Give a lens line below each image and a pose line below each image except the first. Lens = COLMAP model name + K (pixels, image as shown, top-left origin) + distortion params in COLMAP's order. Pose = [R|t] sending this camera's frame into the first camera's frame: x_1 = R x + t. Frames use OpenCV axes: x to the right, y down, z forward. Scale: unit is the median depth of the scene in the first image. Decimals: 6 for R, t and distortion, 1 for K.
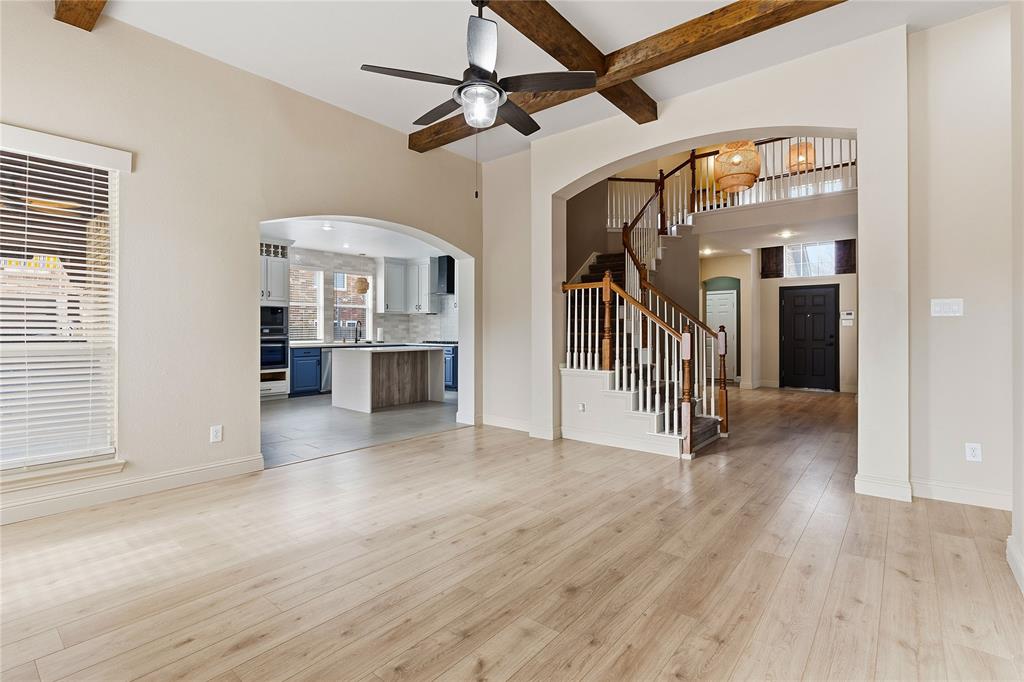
lens RADIAL K [[484.7, 0, 507.4], [0, 484.7, 332.7], [0, 0, 1]] dist [-0.008880, -0.000055]
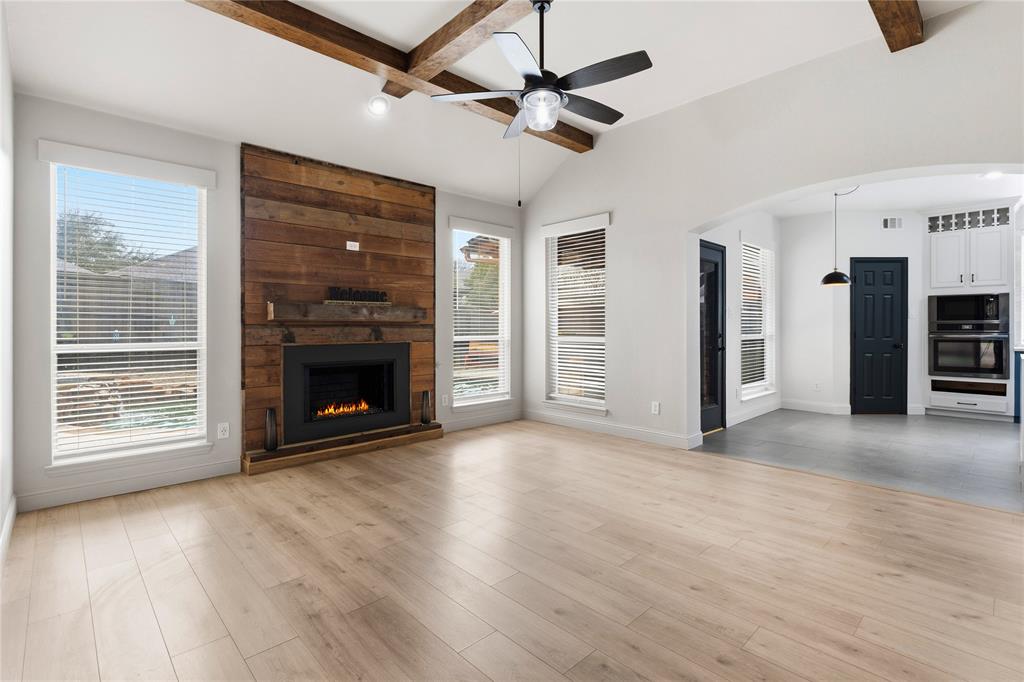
lens RADIAL K [[484.7, 0, 507.8], [0, 484.7, 332.9], [0, 0, 1]] dist [-0.008880, -0.000055]
pose [[-0.132694, 0.011145, -0.991094, 0.845810], [-0.002141, 0.999931, 0.011531, -0.003354], [0.991155, 0.003652, -0.132661, 0.922961]]
